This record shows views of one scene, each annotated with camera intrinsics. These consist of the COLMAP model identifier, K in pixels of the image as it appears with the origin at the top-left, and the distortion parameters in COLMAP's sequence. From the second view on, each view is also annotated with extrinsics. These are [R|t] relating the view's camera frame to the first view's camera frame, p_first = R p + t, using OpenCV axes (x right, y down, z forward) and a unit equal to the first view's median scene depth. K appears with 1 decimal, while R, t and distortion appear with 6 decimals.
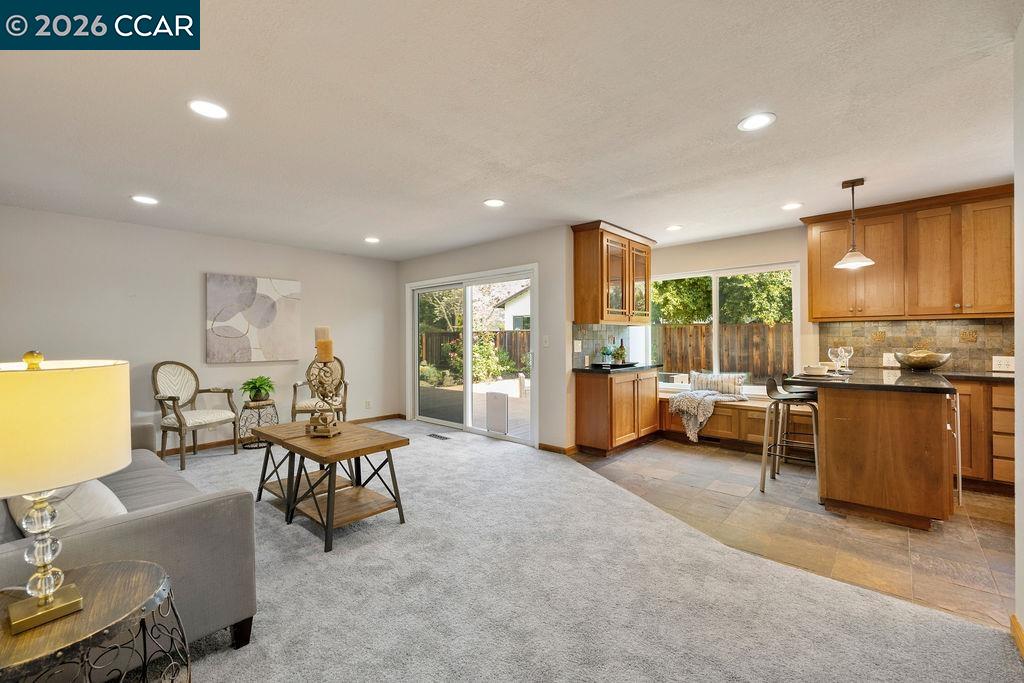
lens RADIAL K [[432.1, 0, 507.8], [0, 432.1, 341.3], [0, 0, 1]] dist [0.001270, -0.000209]
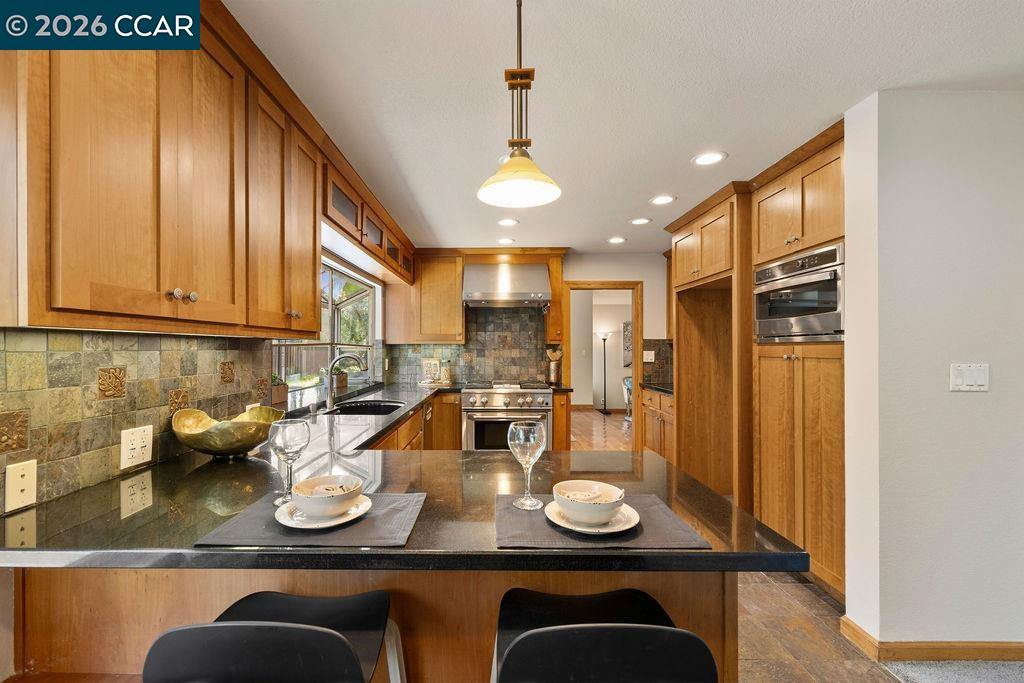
lens RADIAL K [[436.0, 0, 483.7], [0, 436.0, 344.8], [0, 0, 1]] dist [0.000461, -0.000028]
pose [[-0.662917, 0.010230, 0.748623, 0.398757], [0.008629, 0.999945, -0.006023, -0.032533], [-0.748643, 0.002468, -0.662969, 0.939957]]
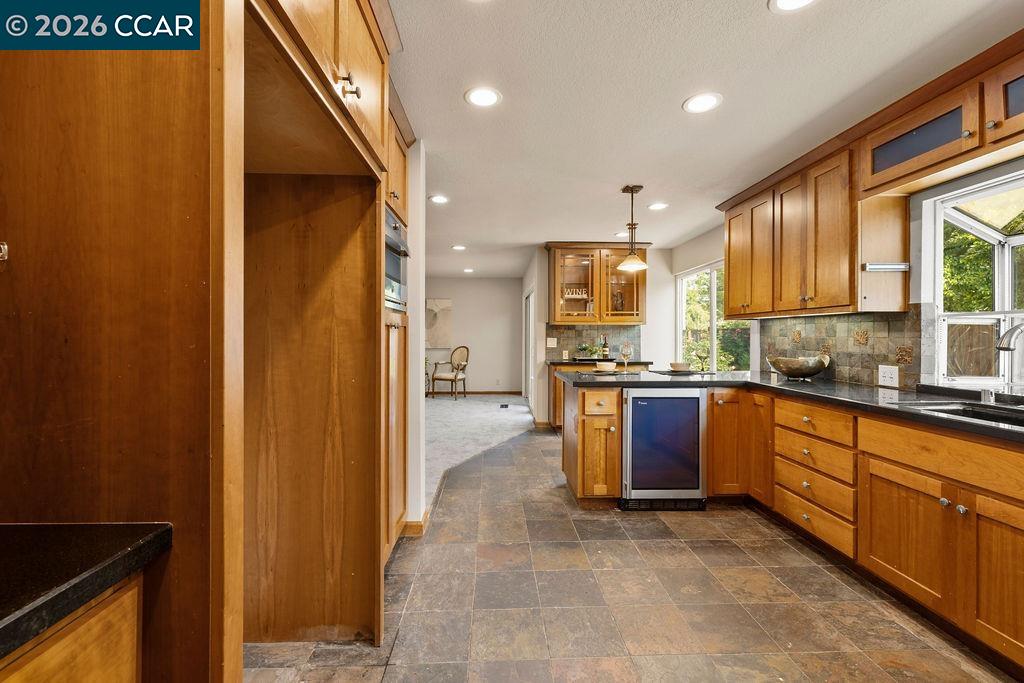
lens RADIAL K [[432.1, 0, 507.8], [0, 432.1, 341.3], [0, 0, 1]] dist [0.001270, -0.000209]
pose [[0.699687, 0.016575, -0.714257, 0.986721], [-0.012045, 0.999862, 0.011404, -0.005043], [0.714348, 0.000624, 0.699791, 0.040555]]
